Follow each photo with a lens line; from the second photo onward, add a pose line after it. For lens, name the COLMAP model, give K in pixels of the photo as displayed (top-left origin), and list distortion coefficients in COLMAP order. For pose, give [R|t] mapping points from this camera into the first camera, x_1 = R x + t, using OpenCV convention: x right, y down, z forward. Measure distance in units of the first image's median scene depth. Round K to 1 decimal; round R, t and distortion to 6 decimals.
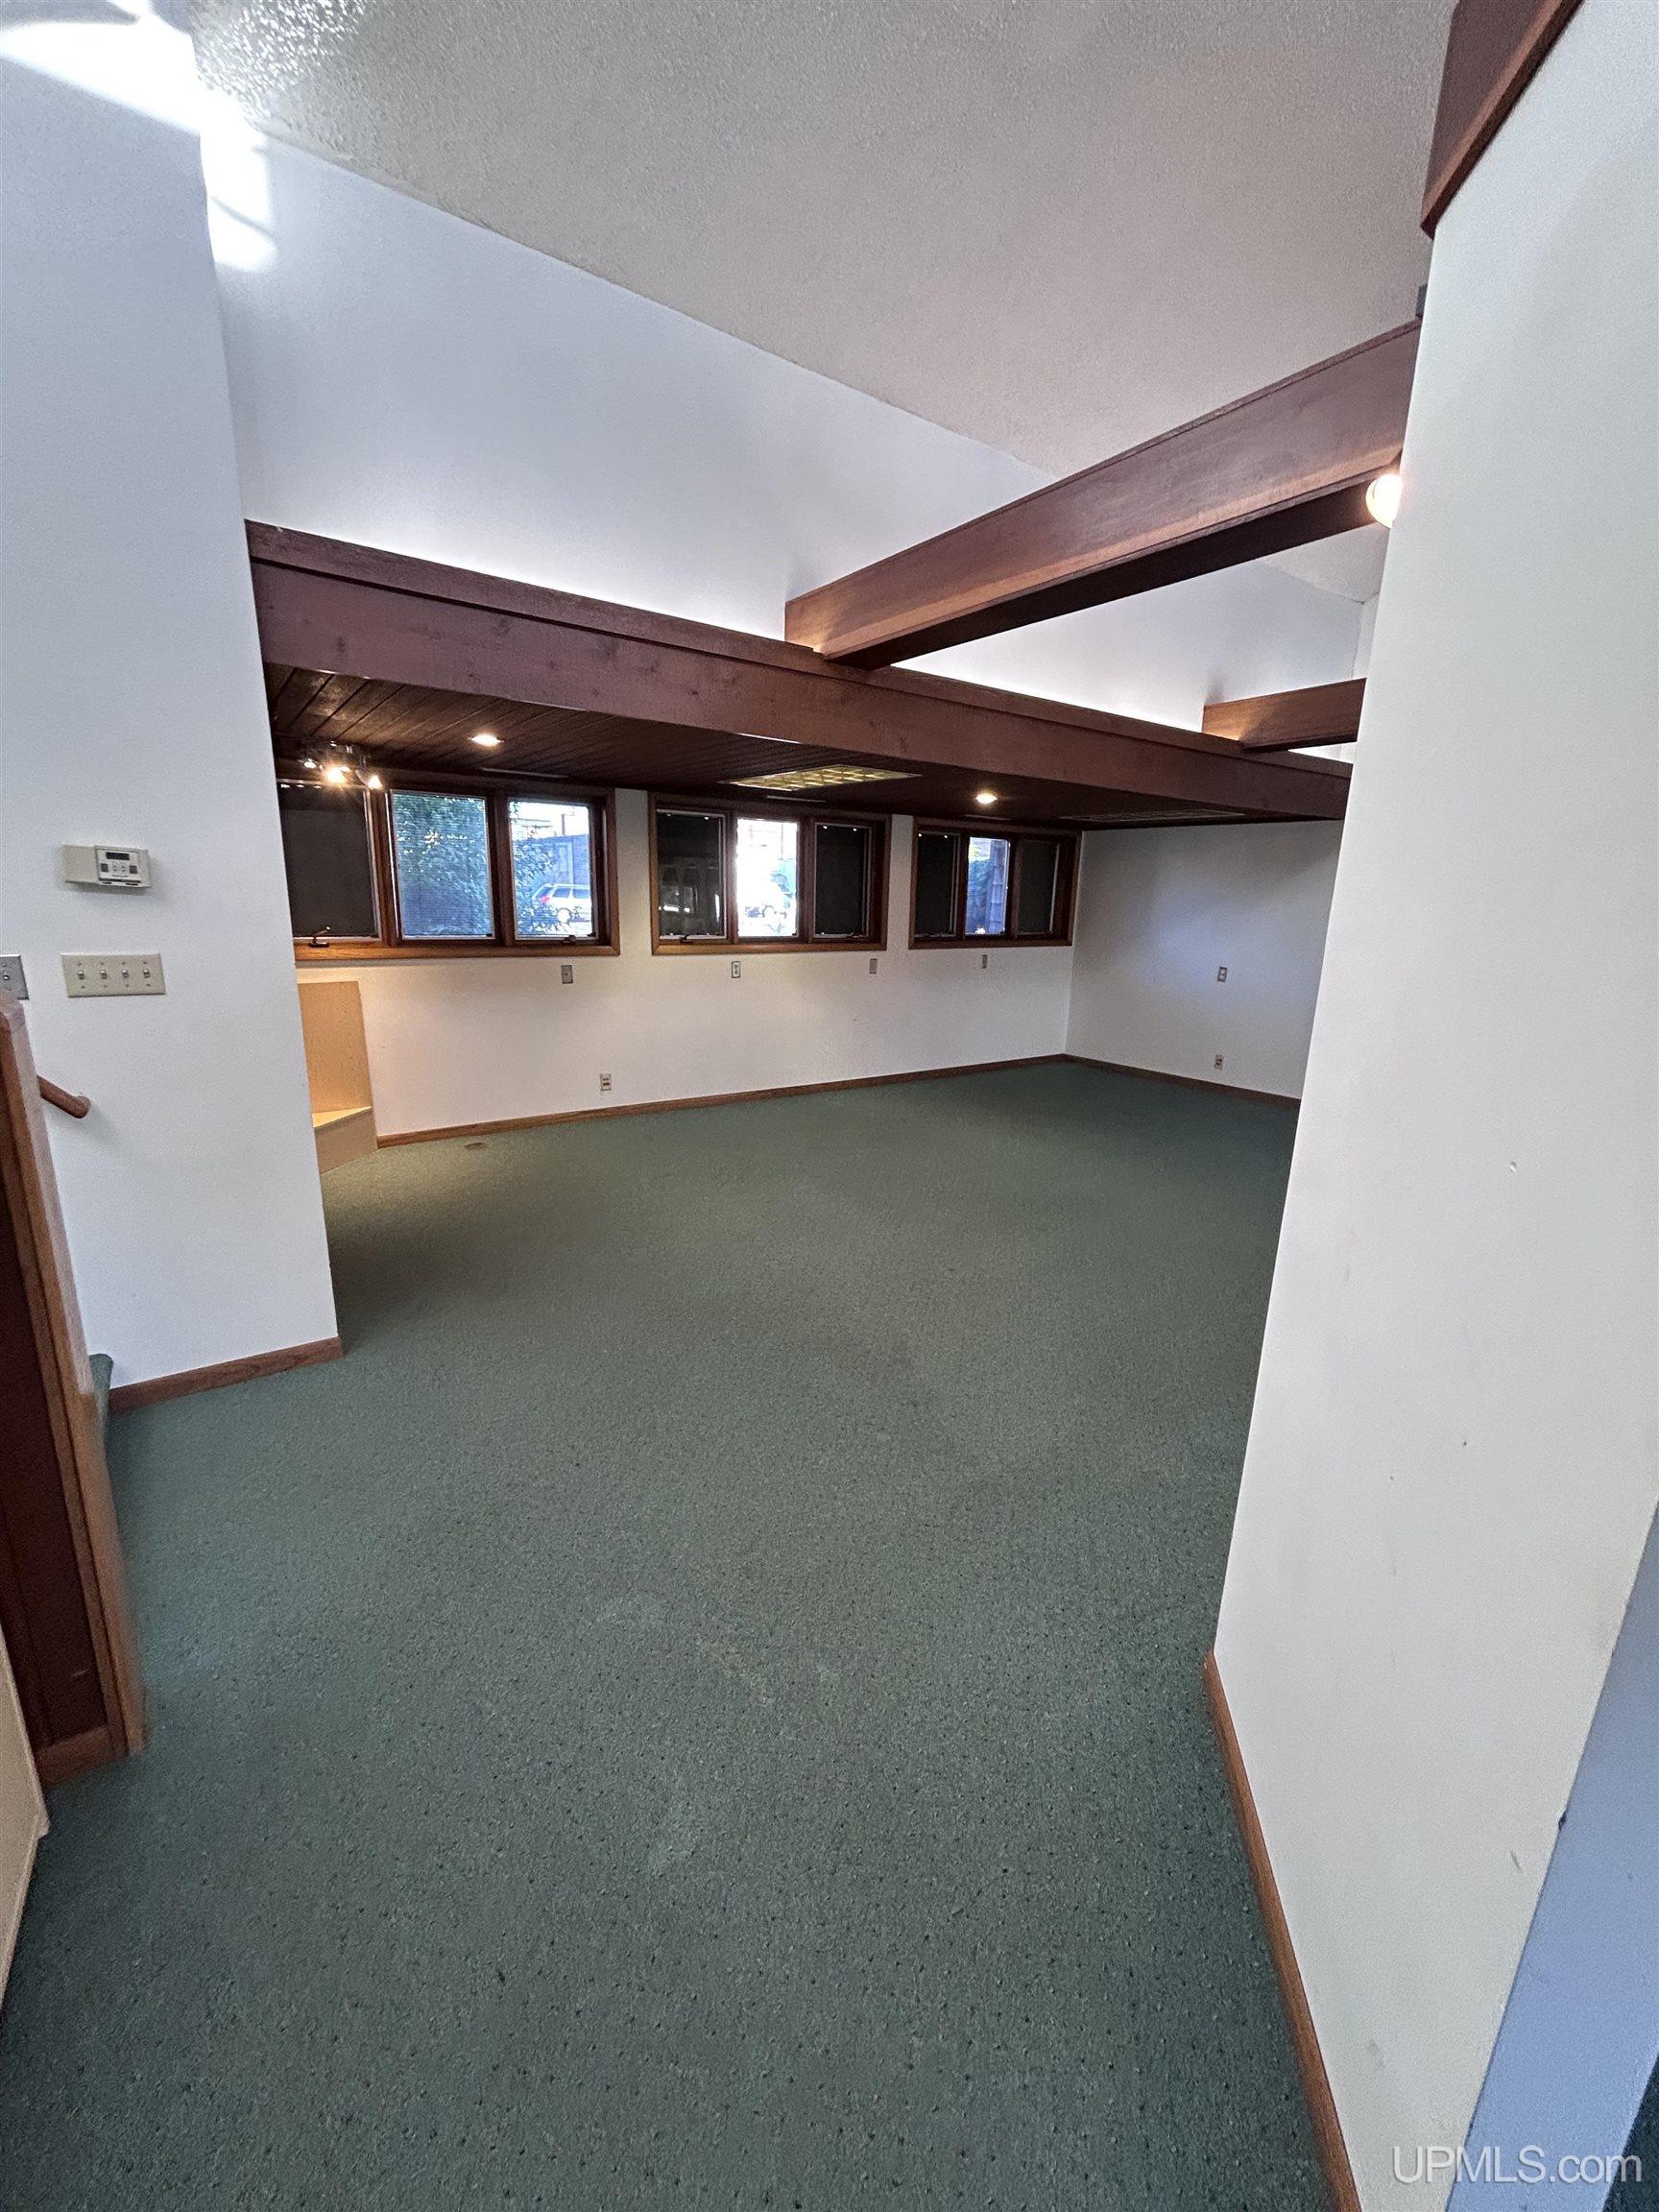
lens RADIAL K [[895.3, 0, 826.0], [0, 895.3, 1107.4], [0, 0, 1]] dist [0.002148, 0.000526]
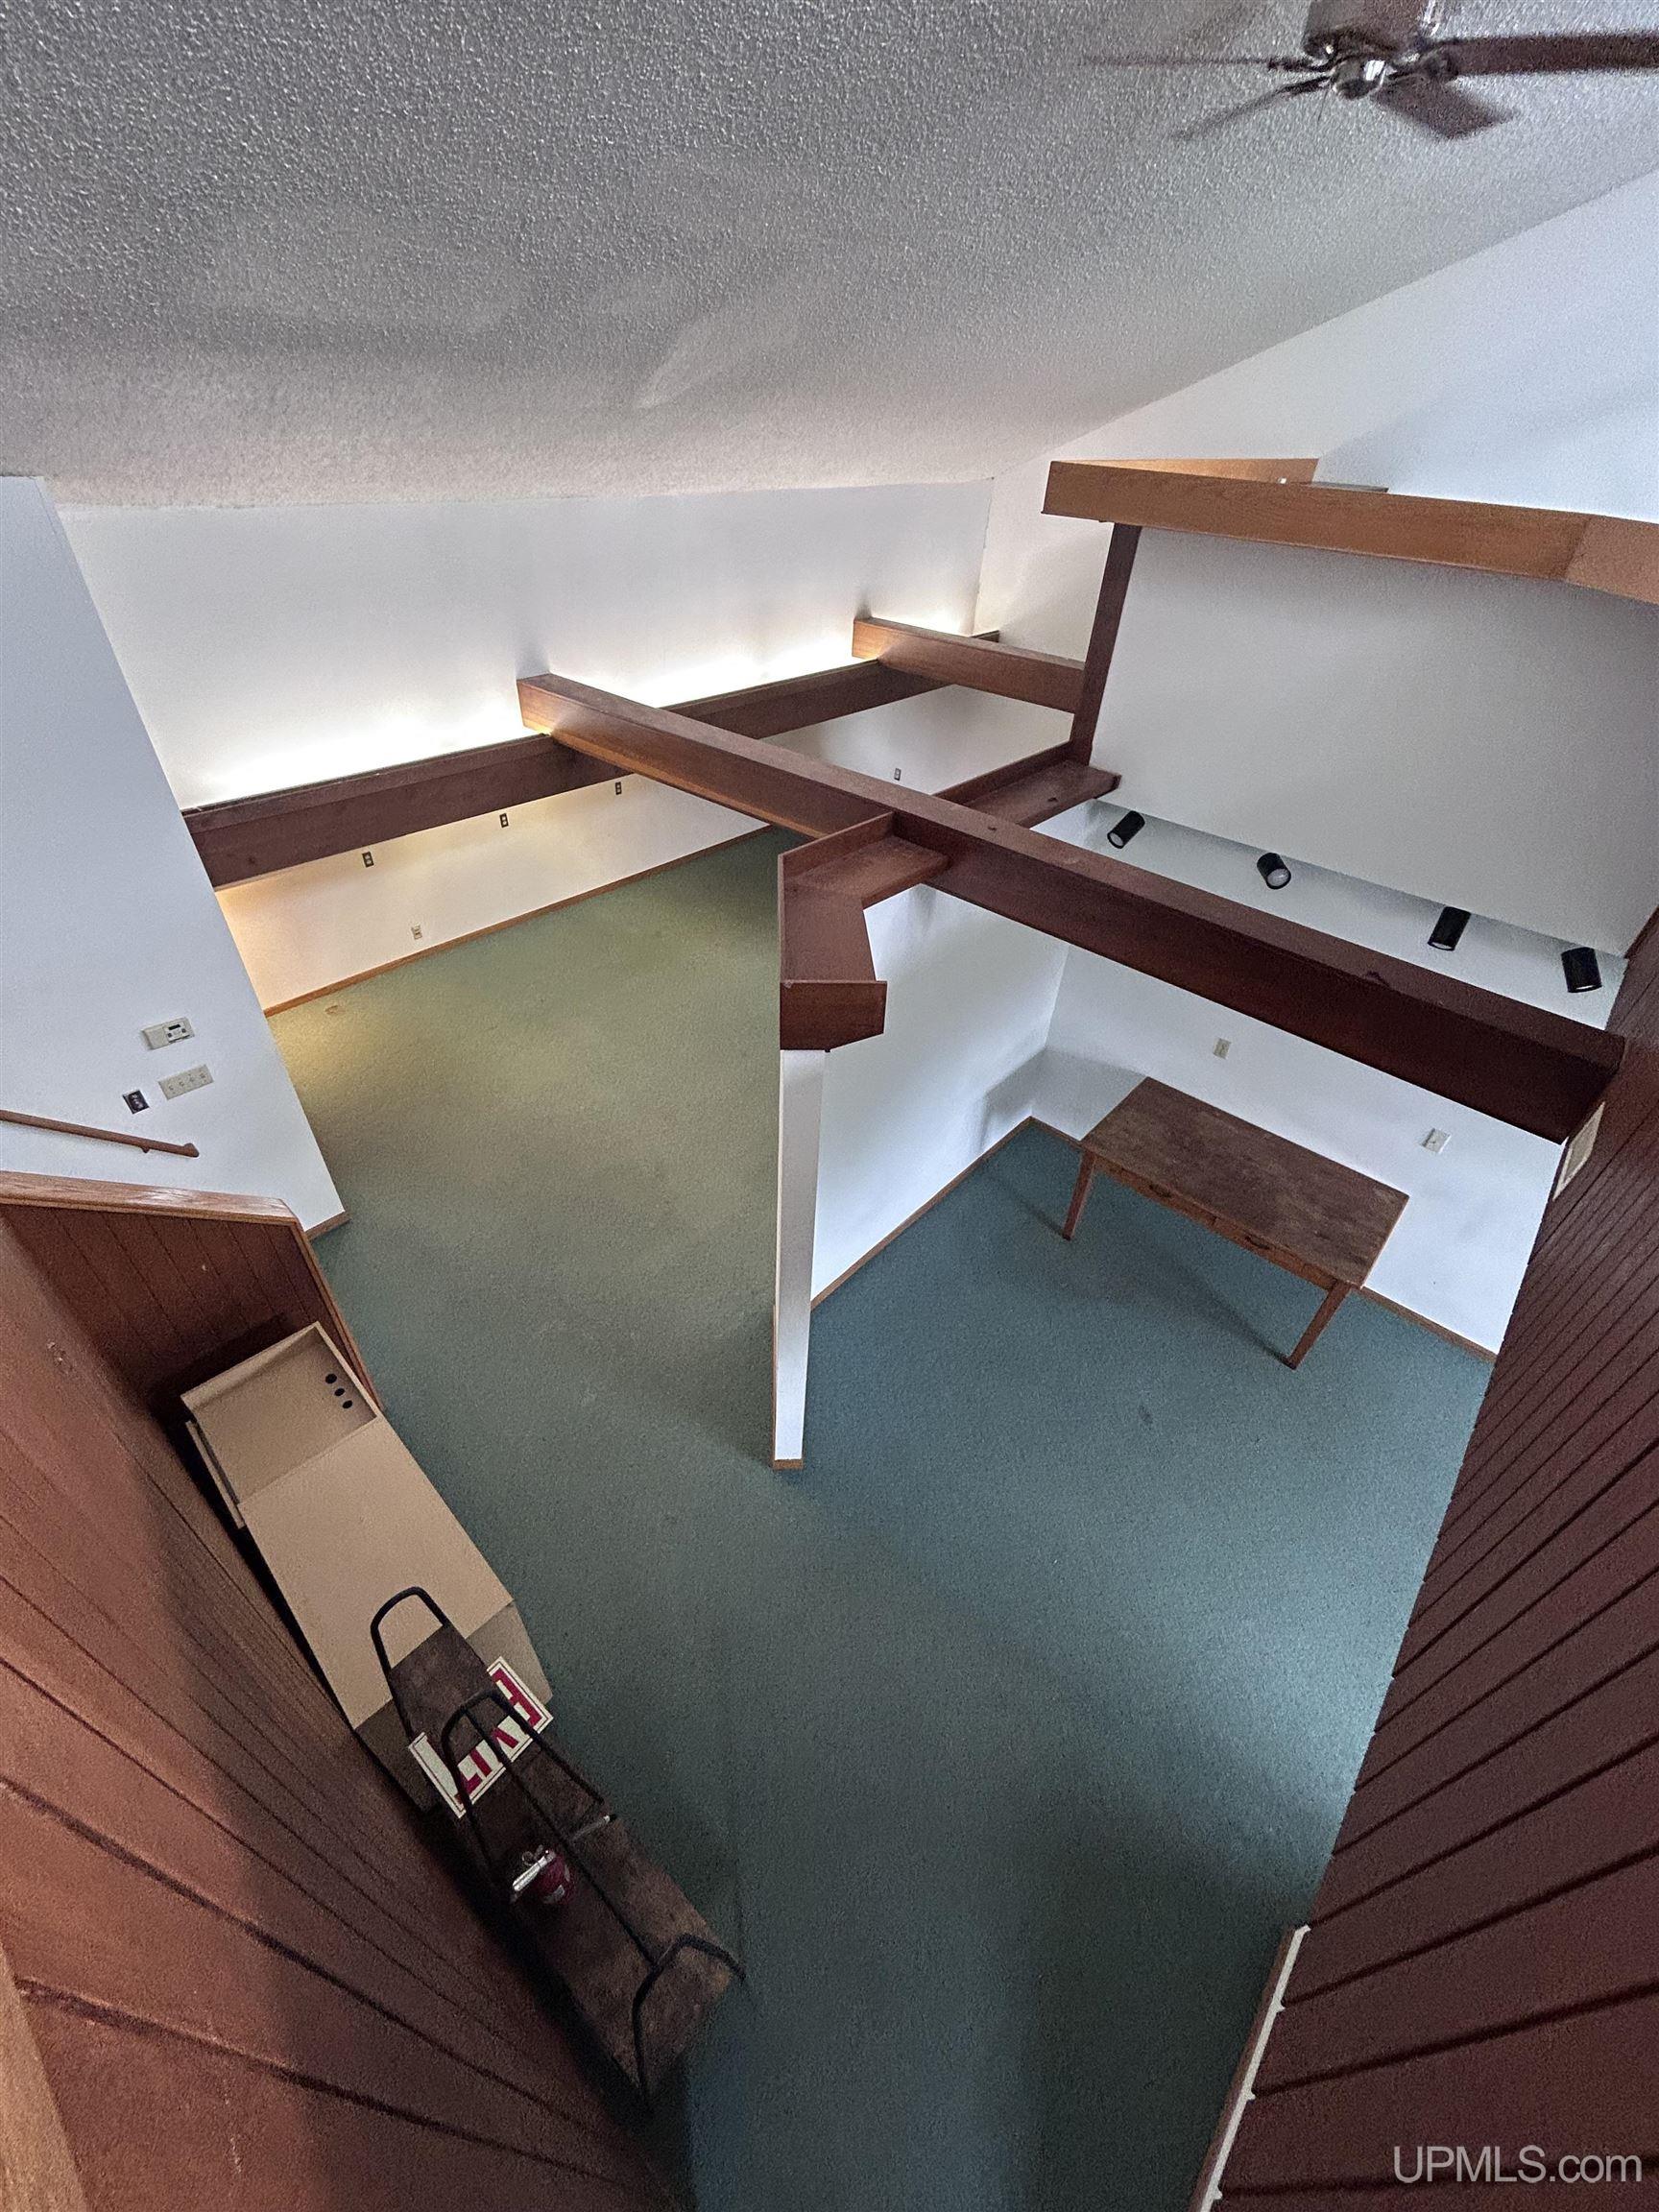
lens RADIAL K [[895.3, 0, 821.9], [0, 895.3, 1103.8], [0, 0, 1]] dist [0.002148, 0.000526]
pose [[0.972162, -0.132936, 0.192946, 0.041353], [0.038216, 0.902406, 0.429188, -0.386495], [-0.231170, -0.409867, 0.882366, -0.415226]]
